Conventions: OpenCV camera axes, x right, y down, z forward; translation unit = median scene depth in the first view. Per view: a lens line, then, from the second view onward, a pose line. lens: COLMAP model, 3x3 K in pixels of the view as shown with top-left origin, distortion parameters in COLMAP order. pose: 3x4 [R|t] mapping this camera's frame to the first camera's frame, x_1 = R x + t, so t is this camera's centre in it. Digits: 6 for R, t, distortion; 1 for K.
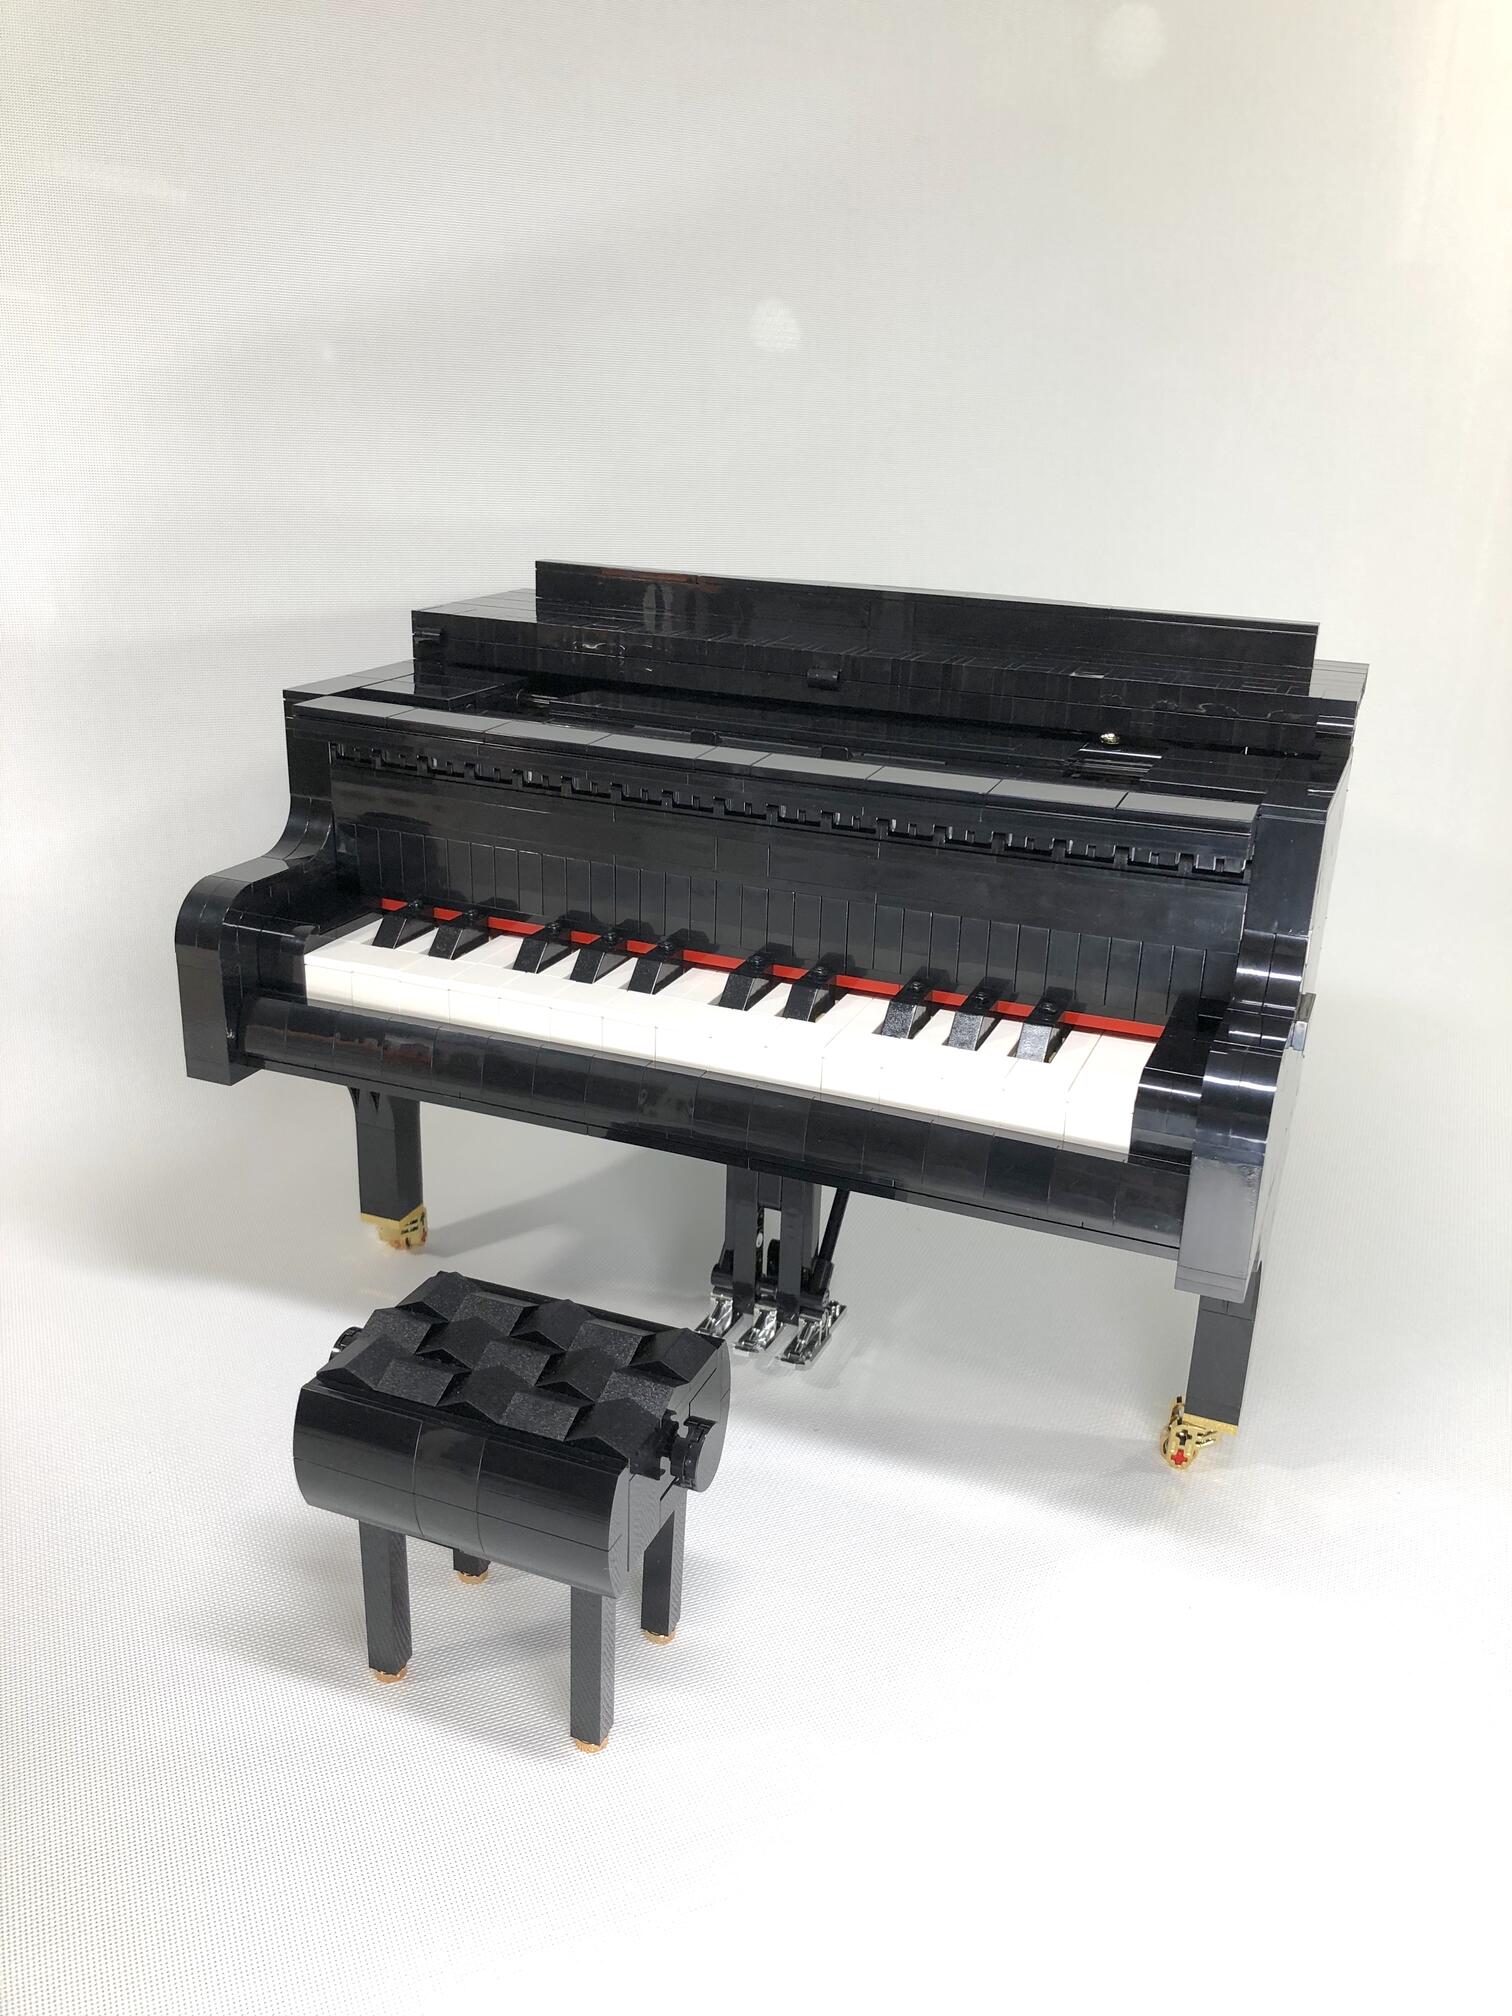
lens RADIAL K [[1681.2, 0, 763.6], [0, 1681.2, 996.7], [0, 0, 1]] dist [-0.014483, -0.033079]
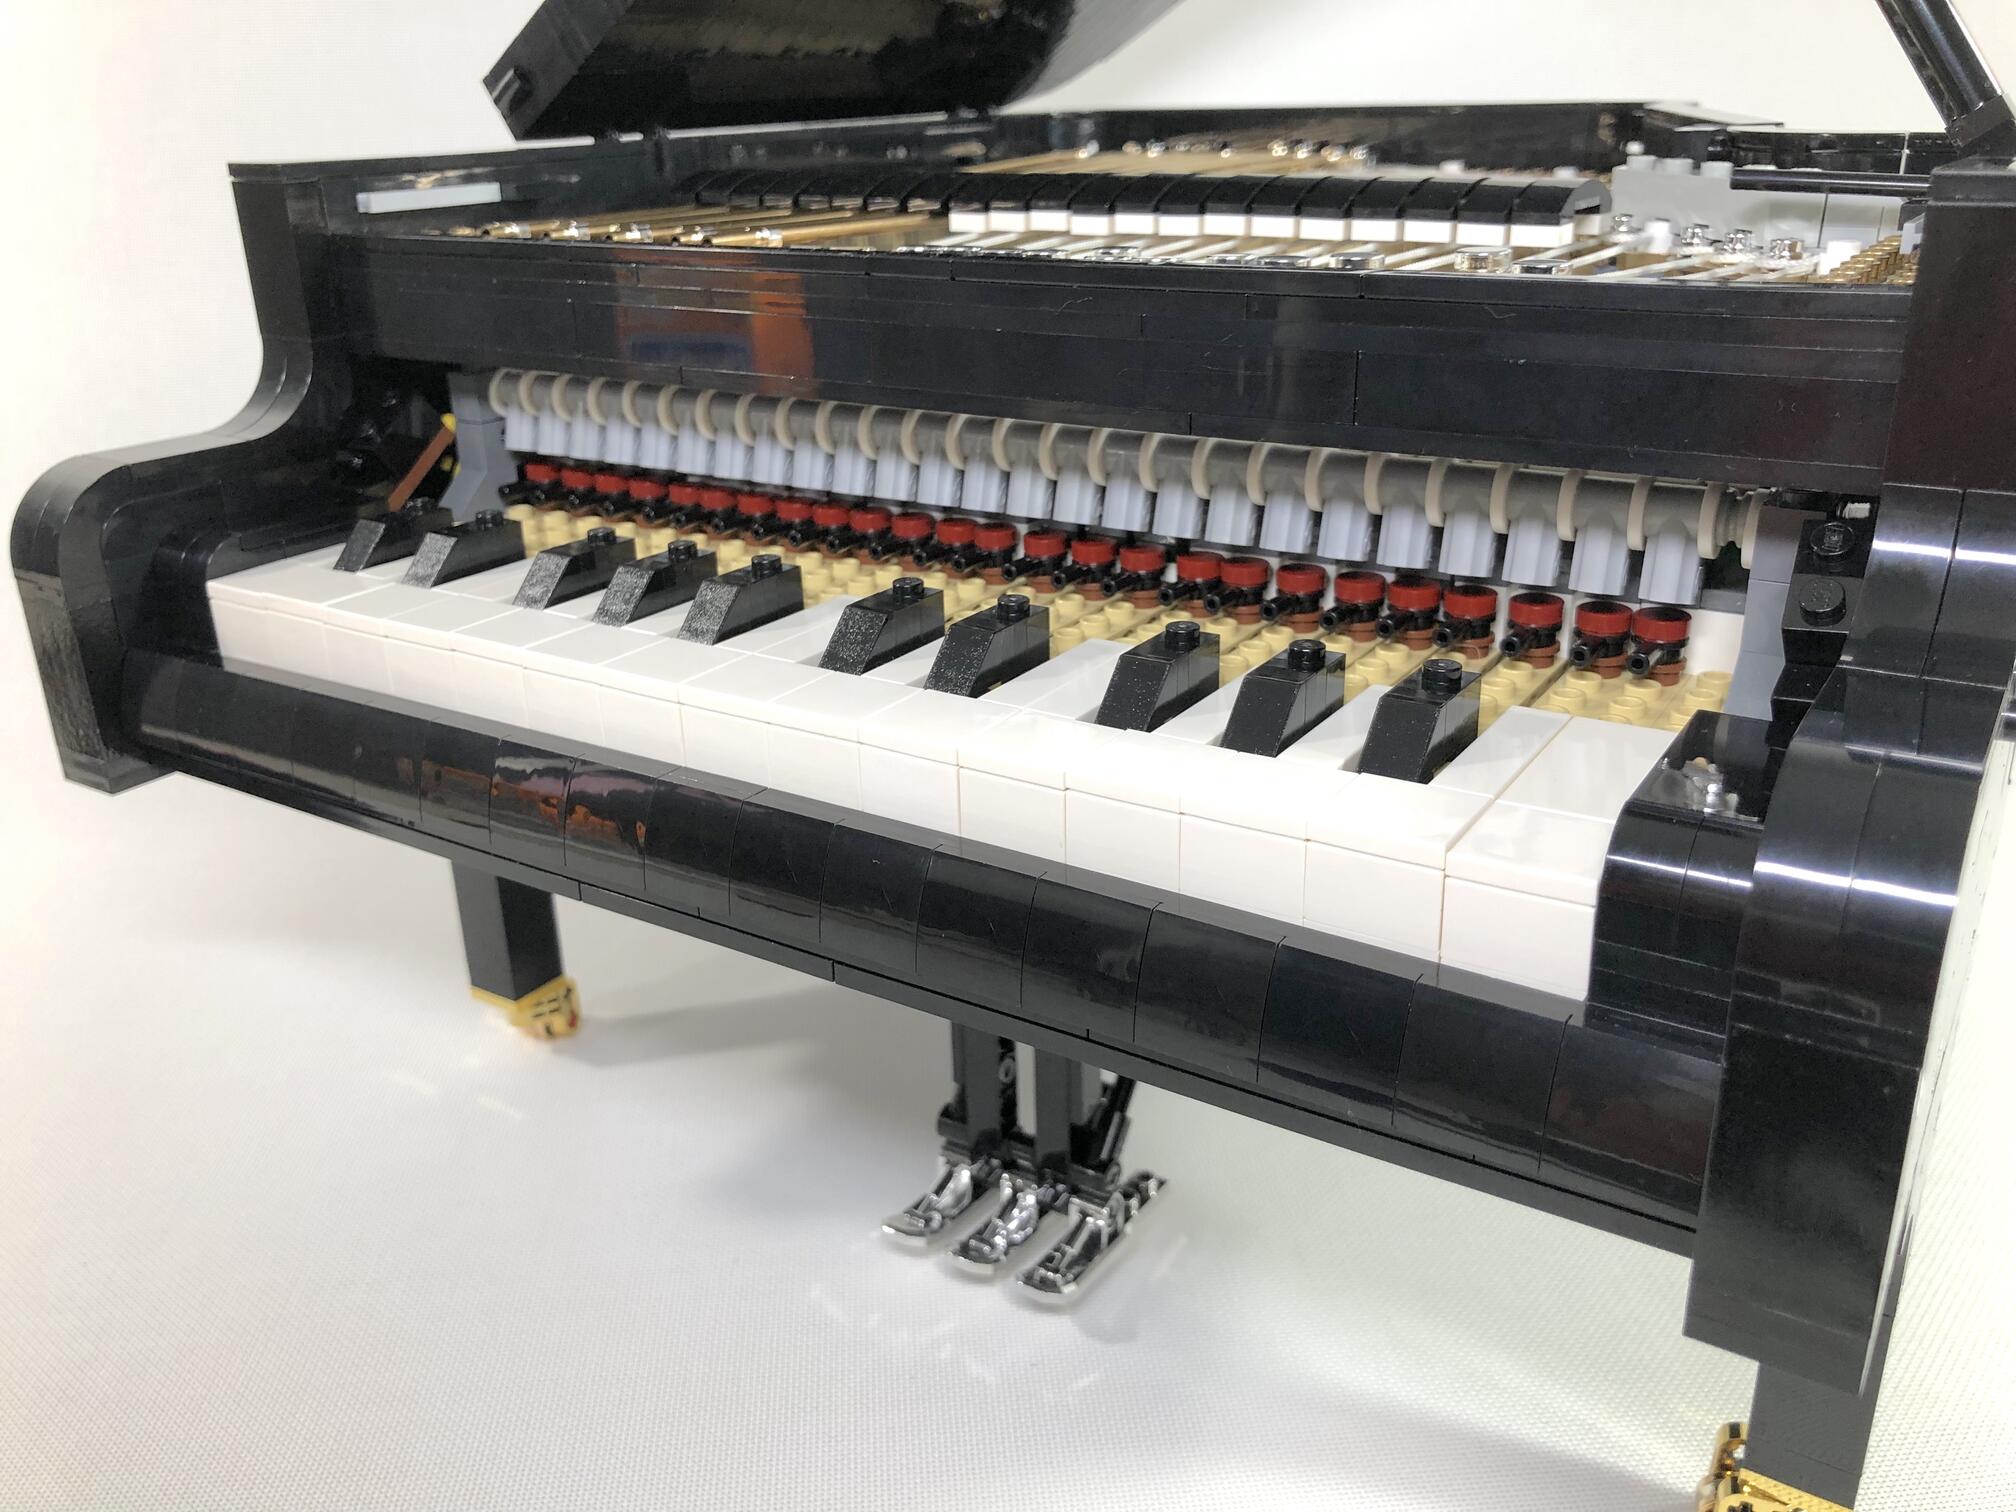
lens RADIAL K [[1681.2, 0, 1025.5], [0, 1681.2, 751.1], [0, 0, 1]] dist [-0.014483, -0.033079]
pose [[0.980979, 0.015016, -0.193531, 0.128378], [-0.009016, 0.999452, 0.031847, 0.013250], [0.193903, -0.029497, 0.980577, 0.456753]]
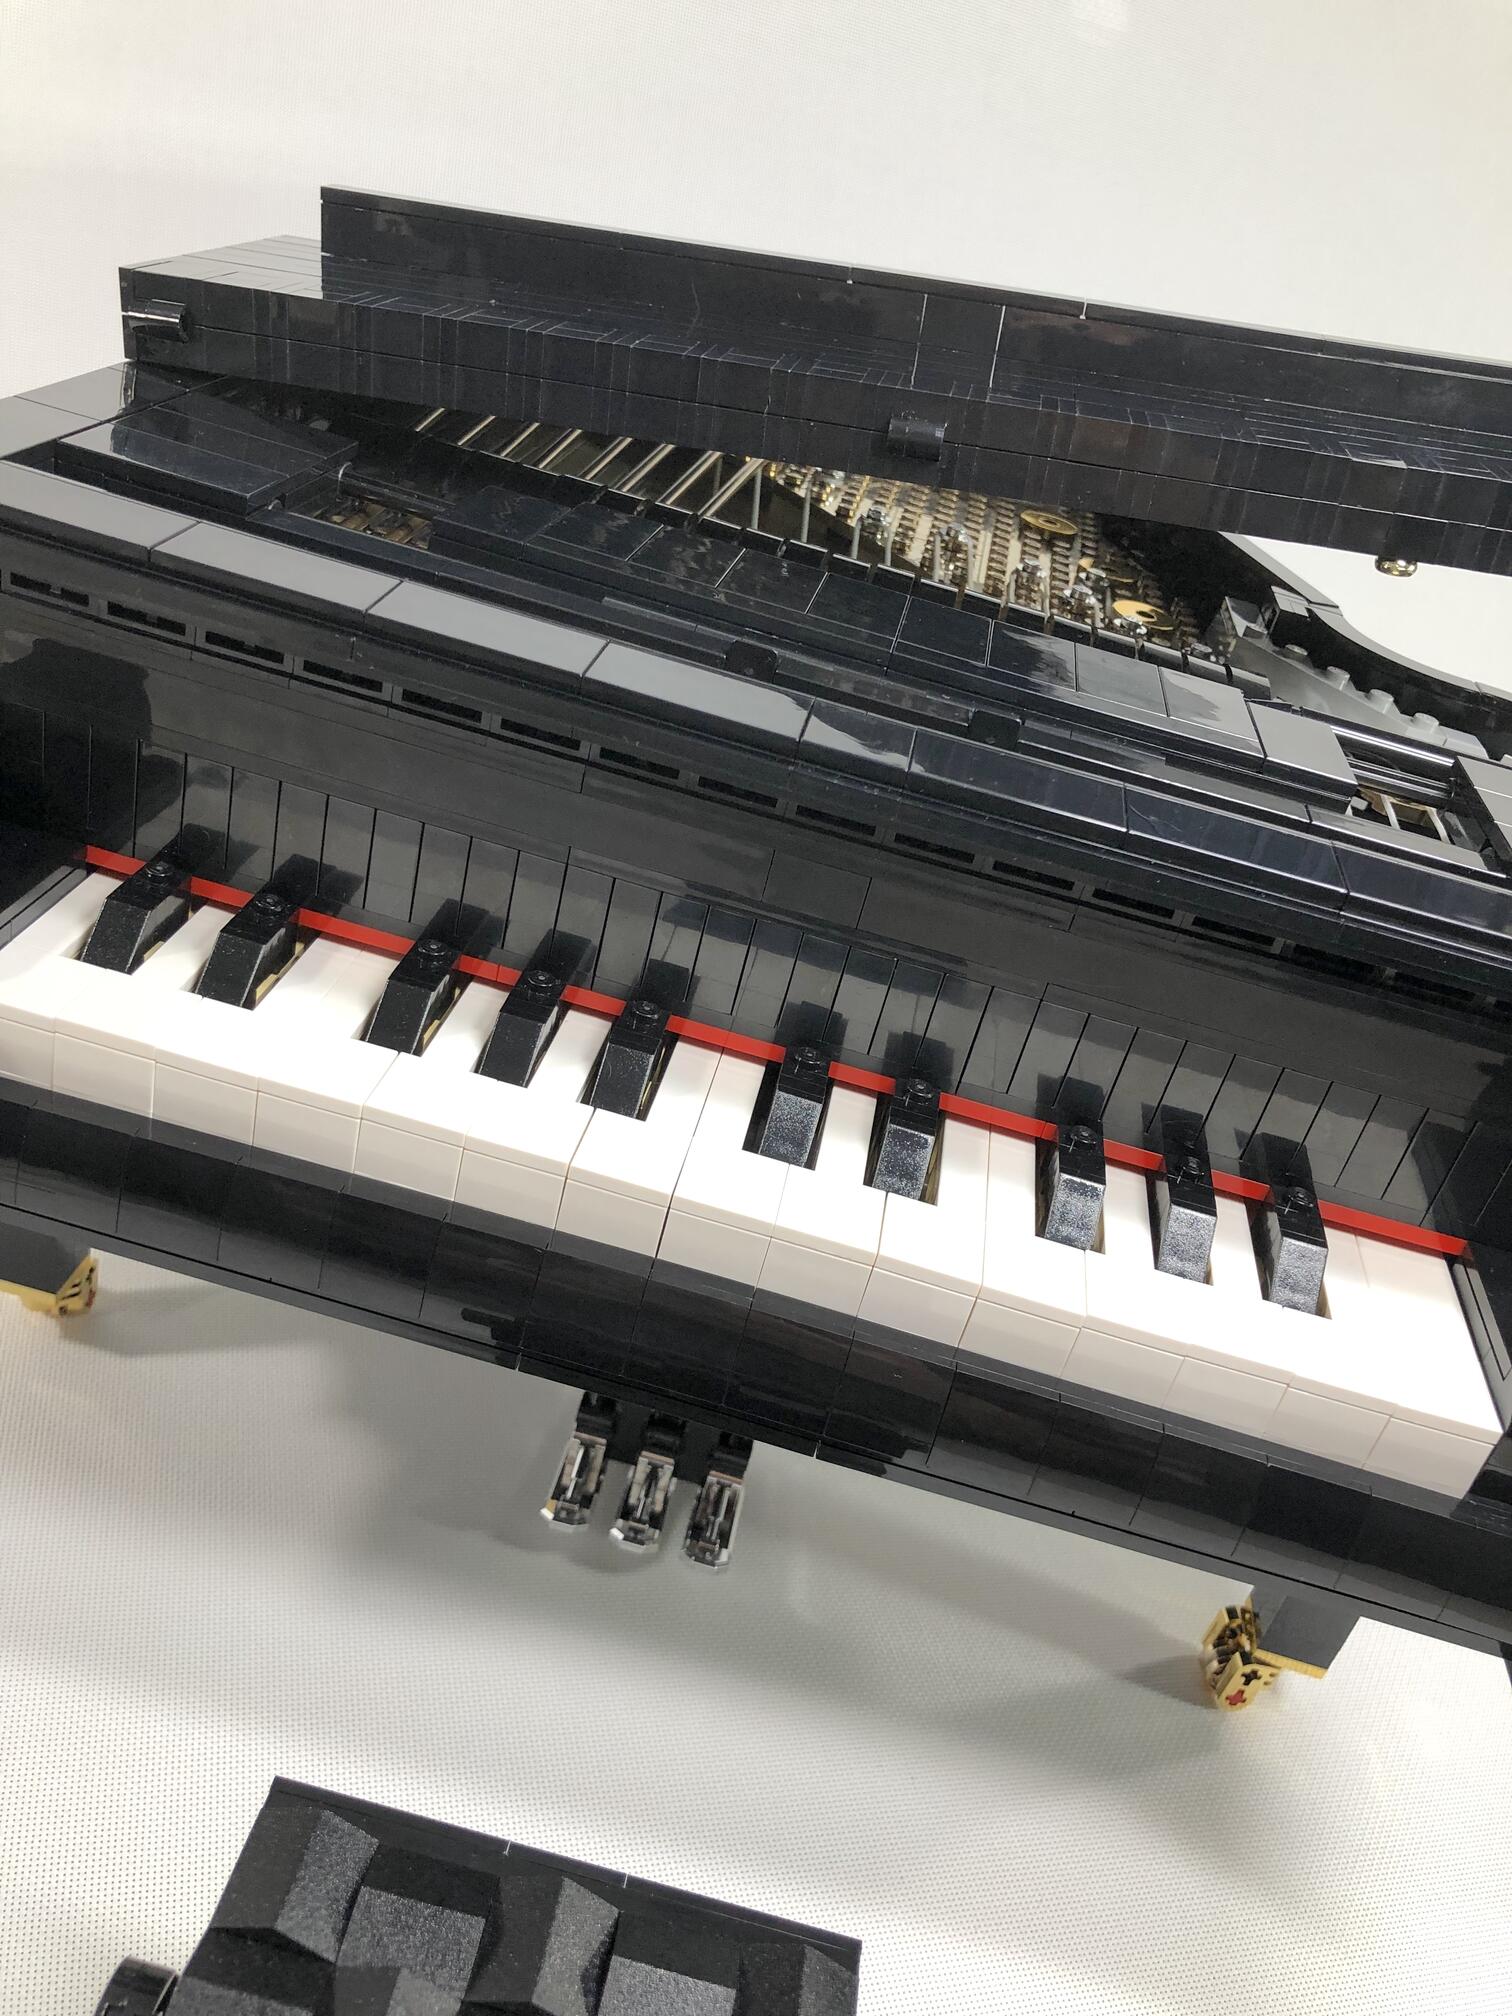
lens RADIAL K [[1681.2, 0, 777.6], [0, 1681.2, 1006.5], [0, 0, 1]] dist [-0.014483, -0.033079]
pose [[0.951972, 0.047153, 0.302531, -0.182430], [-0.114438, 0.971257, 0.208721, -0.152626], [-0.283994, -0.233318, 0.930006, 0.438552]]
